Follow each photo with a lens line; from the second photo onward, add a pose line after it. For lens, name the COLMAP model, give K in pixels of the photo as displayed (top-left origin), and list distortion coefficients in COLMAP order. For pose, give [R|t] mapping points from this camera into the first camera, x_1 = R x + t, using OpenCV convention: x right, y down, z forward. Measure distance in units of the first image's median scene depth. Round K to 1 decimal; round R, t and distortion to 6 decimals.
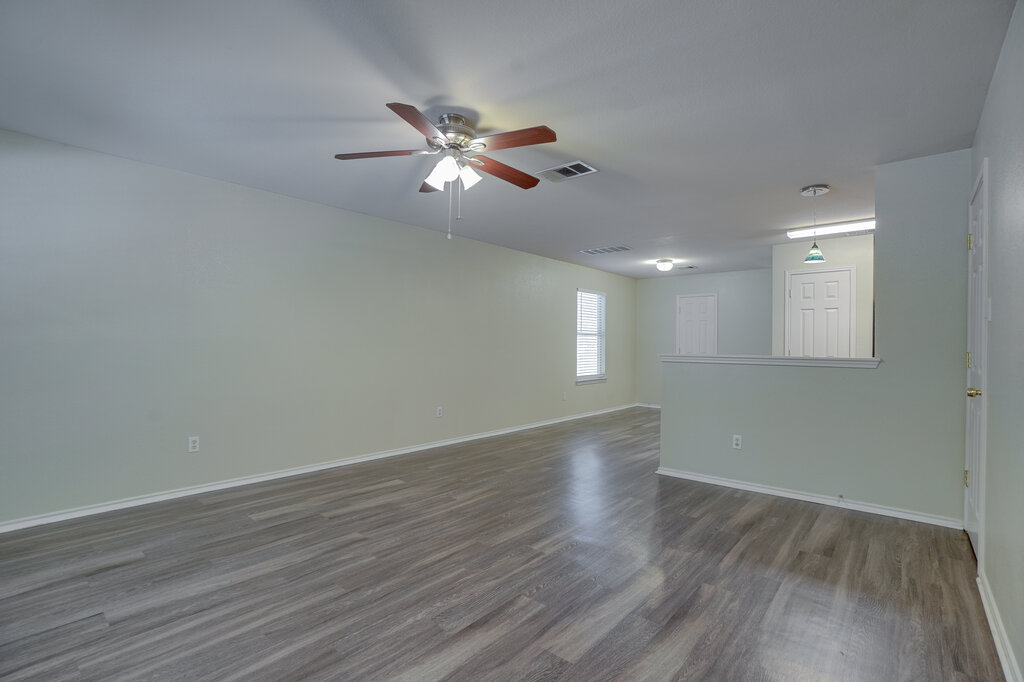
lens RADIAL K [[471.7, 0, 512.0], [0, 471.7, 341.0], [0, 0, 1]] dist [-0.057852, 0.016953]
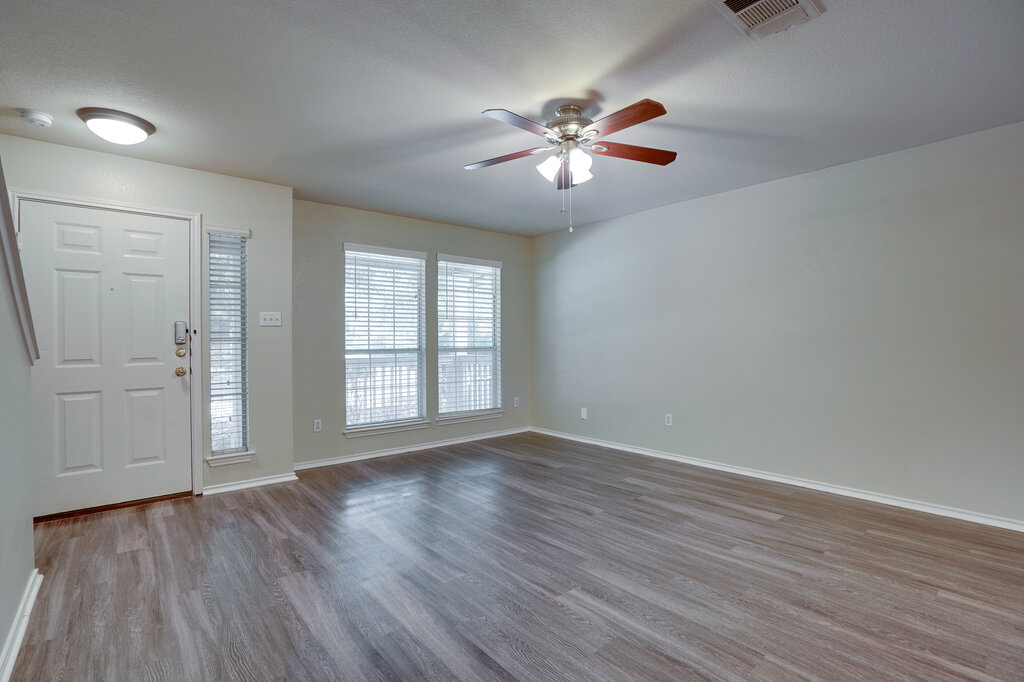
lens RADIAL K [[484.1, 0, 513.5], [0, 484.1, 336.9], [0, 0, 1]] dist [-0.056176, 0.022414]
pose [[-0.158980, -0.013438, -0.987190, 0.876783], [0.013906, 0.999778, -0.015849, 0.016545], [0.987184, -0.016247, -0.158757, 1.030612]]
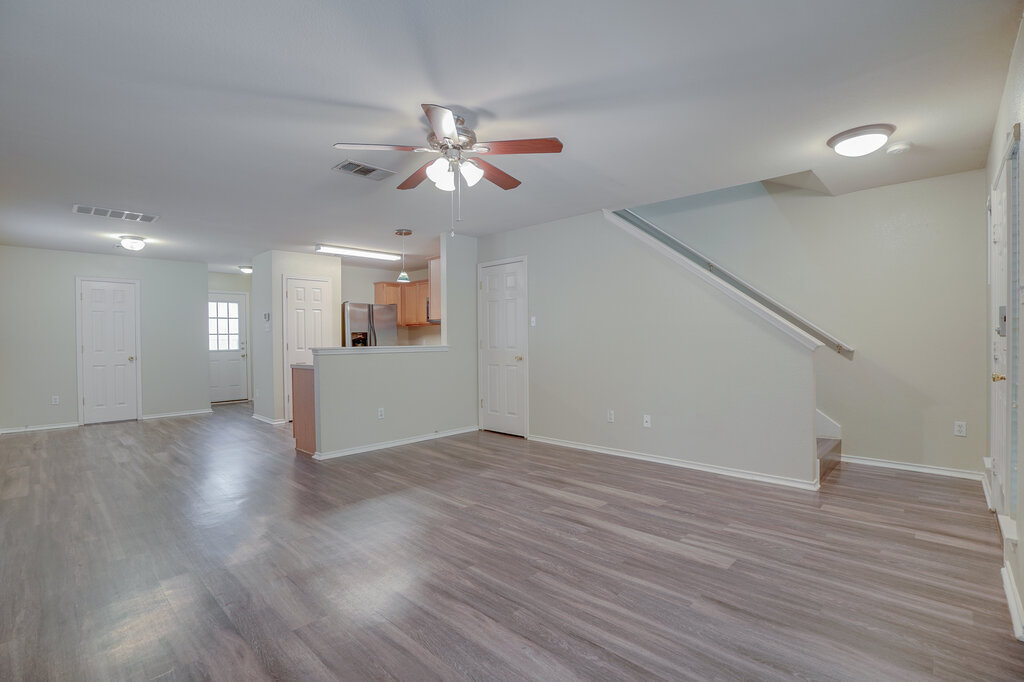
lens RADIAL K [[471.7, 0, 512.0], [0, 471.7, 341.0], [0, 0, 1]] dist [-0.057852, 0.016953]
pose [[0.055430, -0.015029, 0.998349, -1.144577], [0.001792, 0.999887, 0.014953, -0.005178], [-0.998461, 0.000960, 0.055451, 0.805940]]
